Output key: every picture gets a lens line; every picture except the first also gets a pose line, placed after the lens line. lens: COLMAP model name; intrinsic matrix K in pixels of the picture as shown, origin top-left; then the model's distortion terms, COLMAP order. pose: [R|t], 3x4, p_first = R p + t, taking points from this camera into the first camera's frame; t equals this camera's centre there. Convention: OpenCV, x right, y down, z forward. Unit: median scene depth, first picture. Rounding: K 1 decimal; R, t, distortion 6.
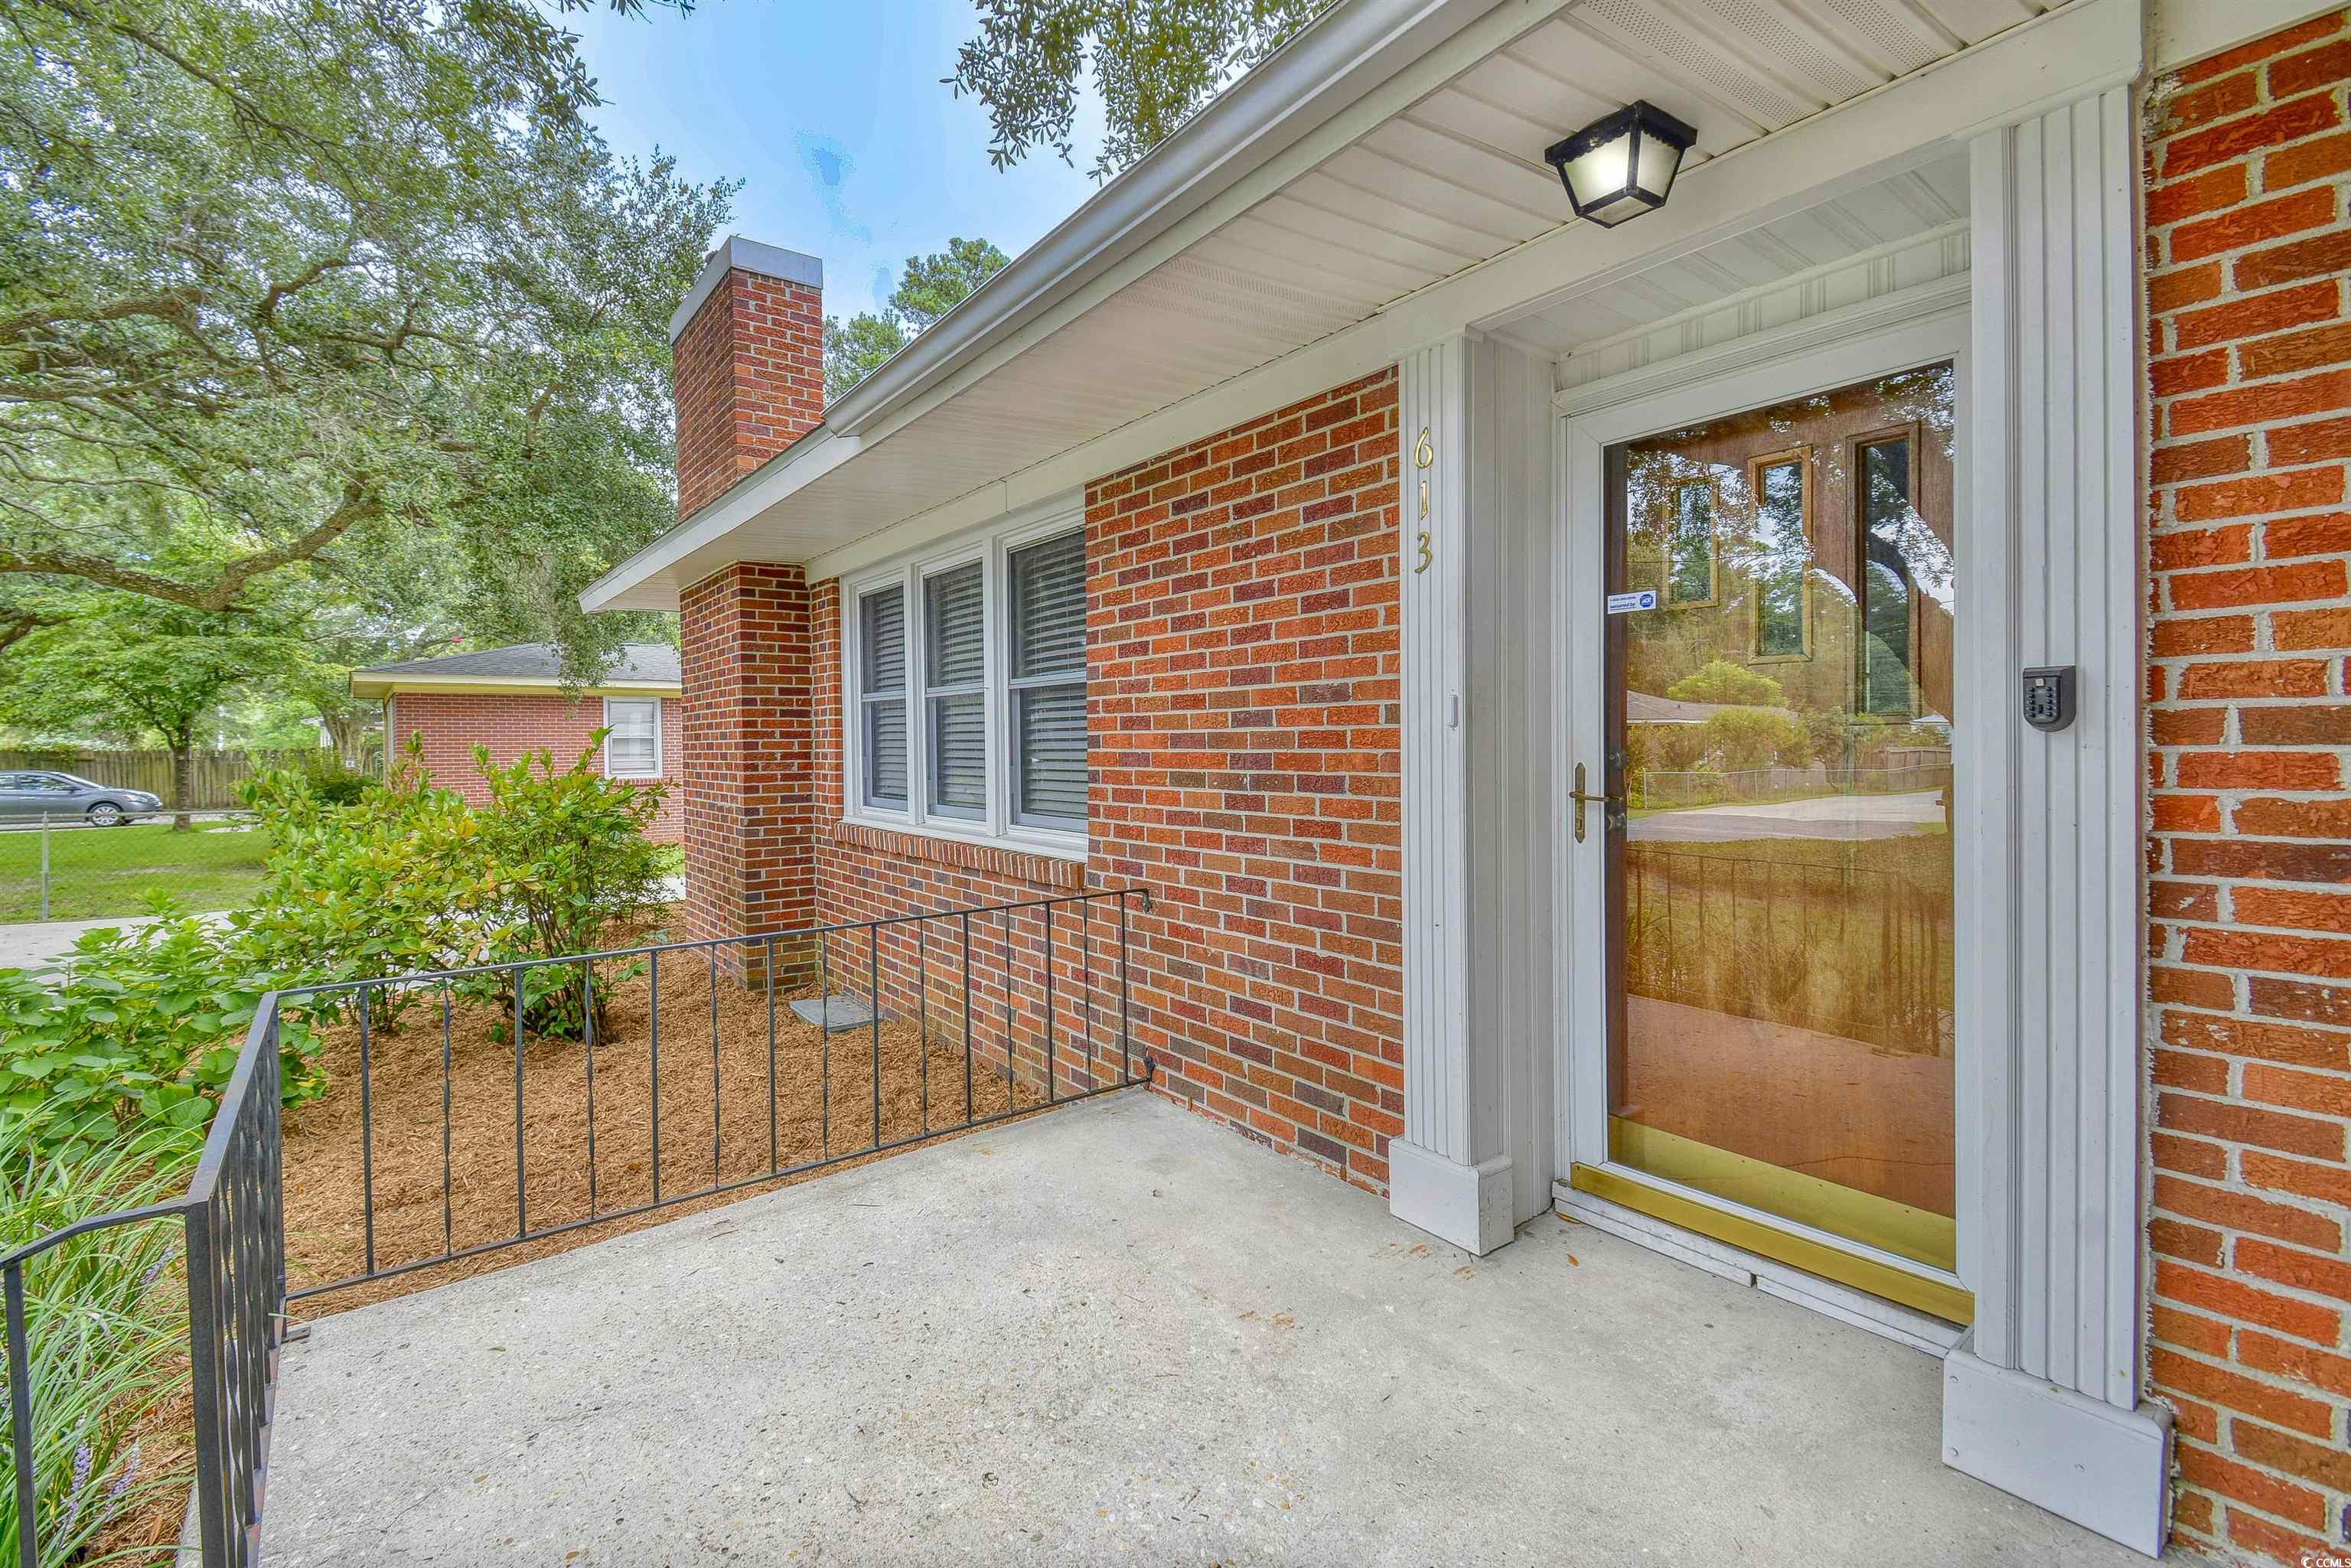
lens RADIAL K [[1050.3, 0, 1188.7], [0, 1050.3, 767.0], [0, 0, 1]] dist [0.020295, -0.016755]
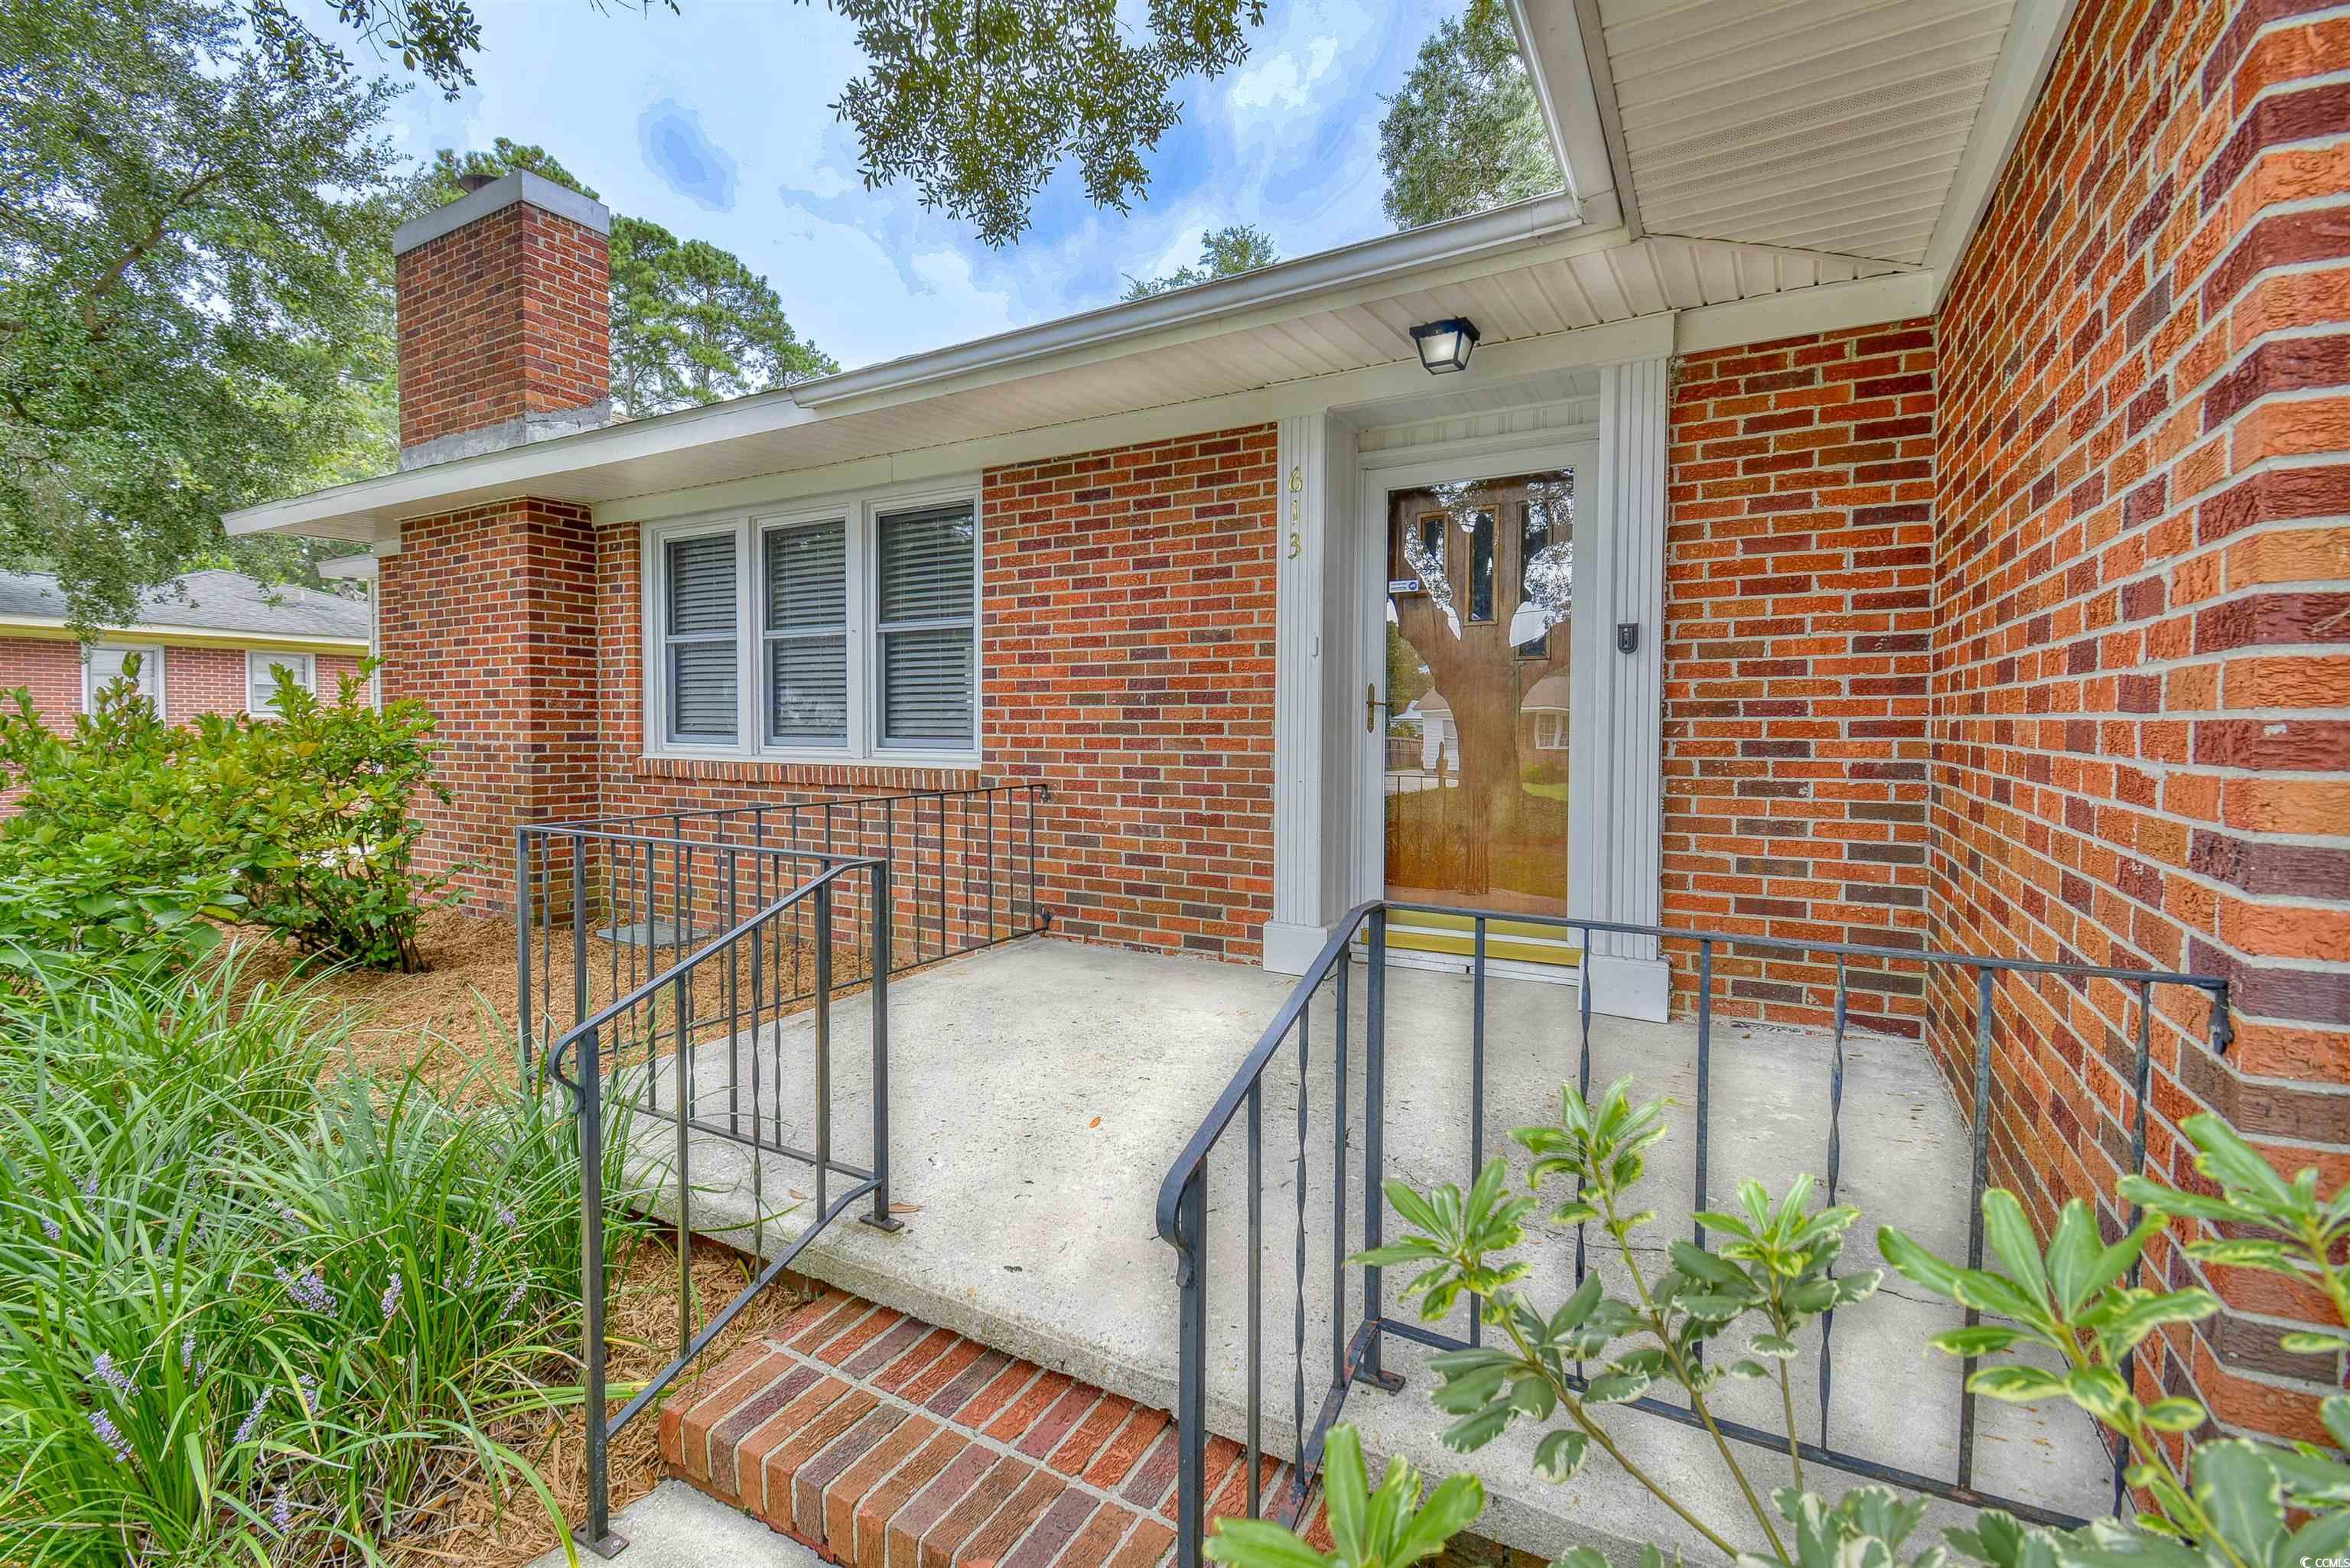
lens RADIAL K [[1049.8, 0, 1195.3], [0, 1049.8, 789.4], [0, 0, 1]] dist [0.020295, -0.016755]
pose [[0.910509, -0.012325, 0.413305, -0.461007], [0.001001, 0.999618, 0.027604, 0.096026], [-0.413487, -0.024720, 0.910174, -0.312746]]
